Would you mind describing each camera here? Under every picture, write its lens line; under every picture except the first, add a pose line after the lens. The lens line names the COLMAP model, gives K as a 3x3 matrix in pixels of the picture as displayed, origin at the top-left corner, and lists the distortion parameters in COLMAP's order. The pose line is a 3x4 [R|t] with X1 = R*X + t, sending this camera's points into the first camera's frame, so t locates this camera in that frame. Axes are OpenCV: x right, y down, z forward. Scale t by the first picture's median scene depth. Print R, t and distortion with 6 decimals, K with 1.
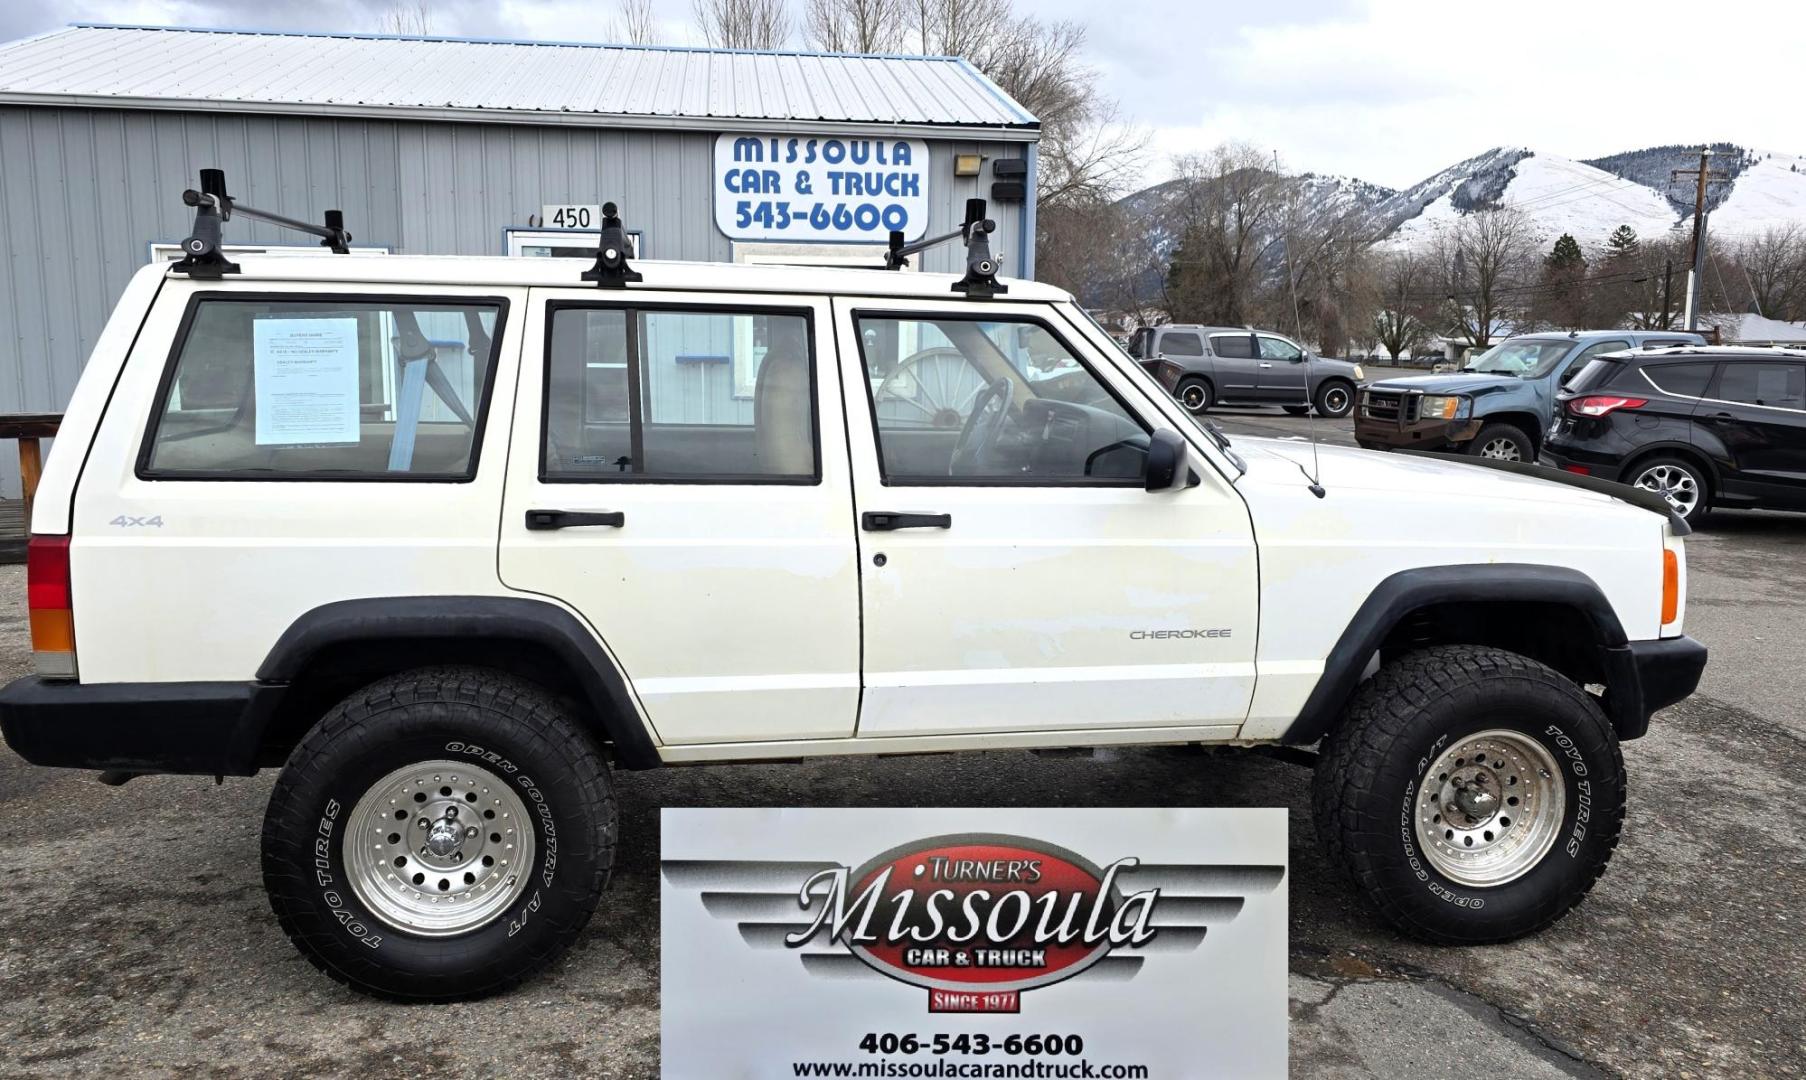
lens RADIAL K [[1464.4, 0, 903.0], [0, 1464.4, 540.0], [0, 0, 1]] dist [0.104856, -0.143941]
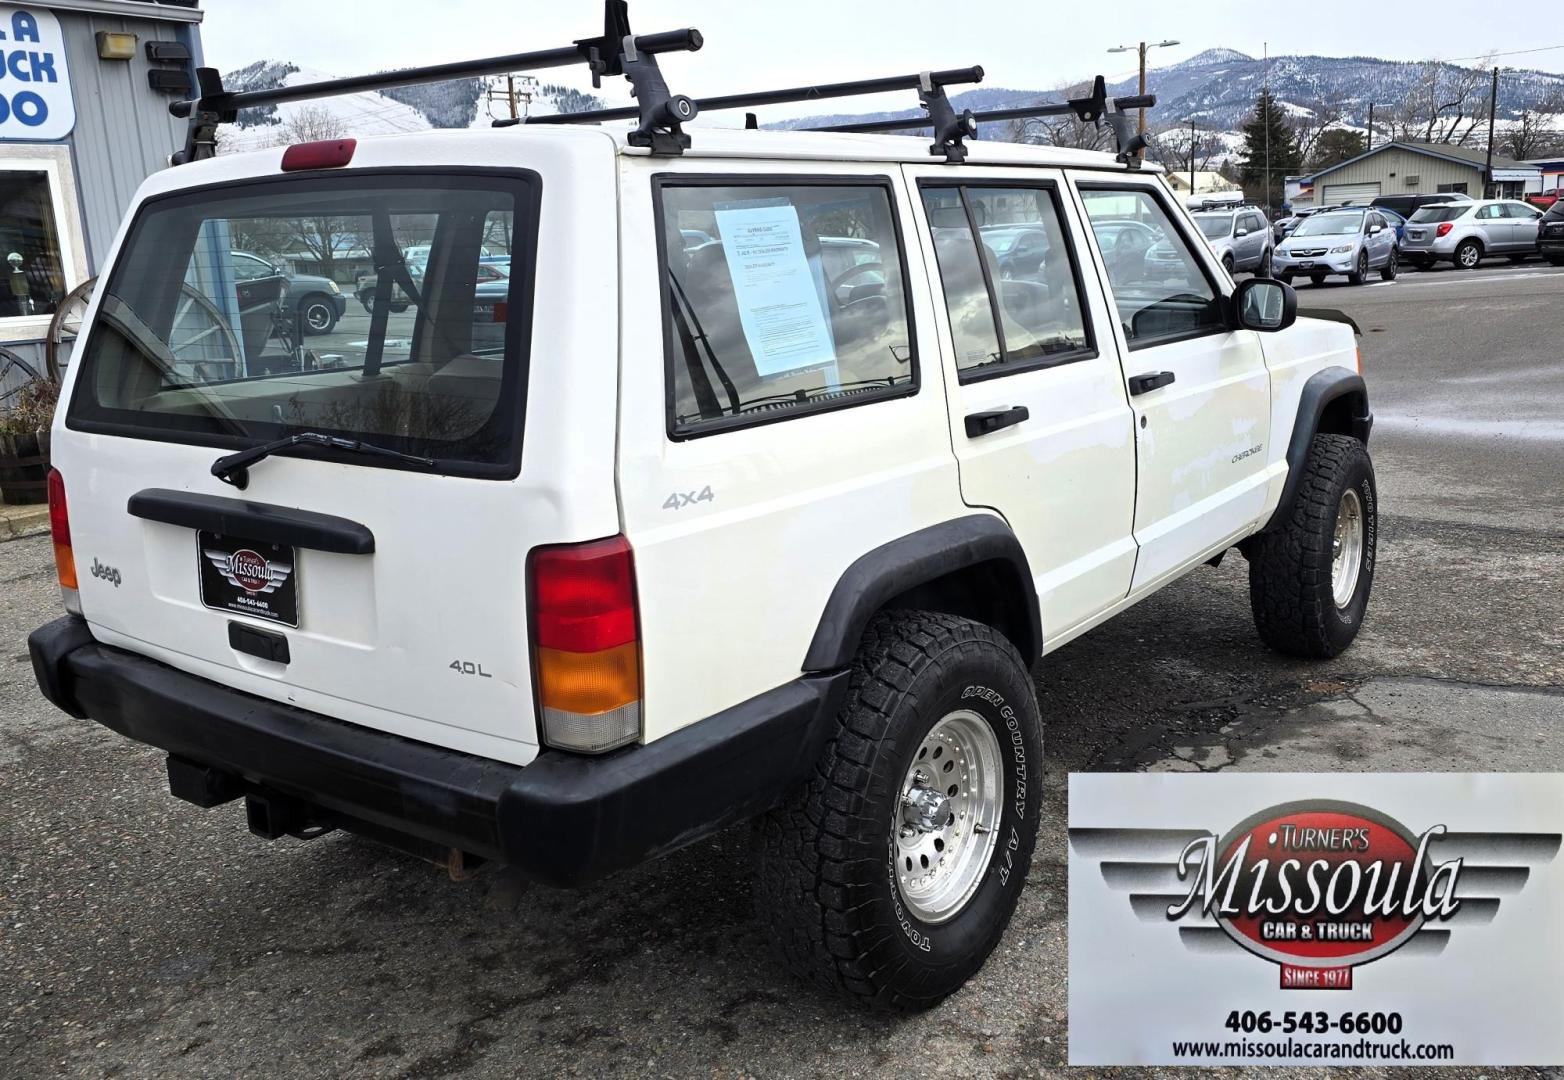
lens RADIAL K [[1470.3, 0, 800.9], [0, 1470.3, 536.8], [0, 0, 1]] dist [0.116980, -0.160369]
pose [[0.667169, -0.189340, 0.720442, -0.711316], [0.155762, 0.981237, 0.113635, -0.047732], [-0.728440, 0.036404, 0.684142, 0.339278]]
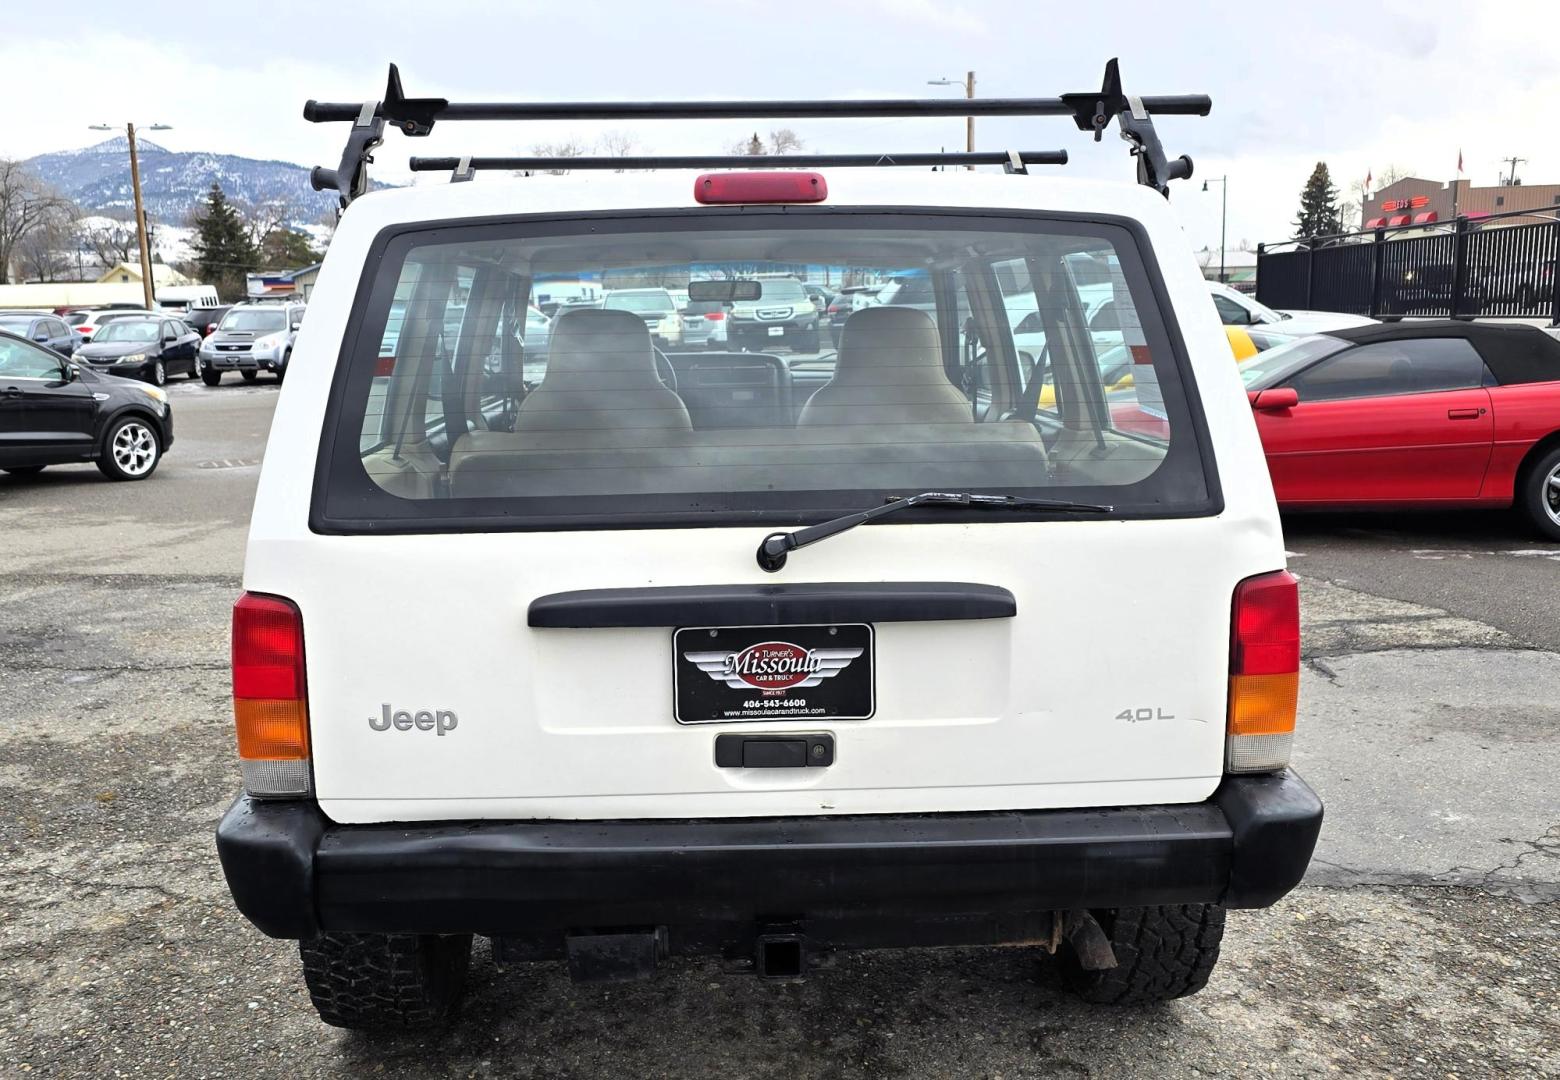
lens RADIAL K [[1466.5, 0, 798.8], [0, 1466.5, 536.8], [0, 0, 1]] dist [0.116980, -0.160369]
pose [[0.008319, -0.173566, 0.984787, -0.904864], [0.162771, 0.971921, 0.169924, -0.123013], [-0.986629, 0.158882, 0.036337, 0.845529]]
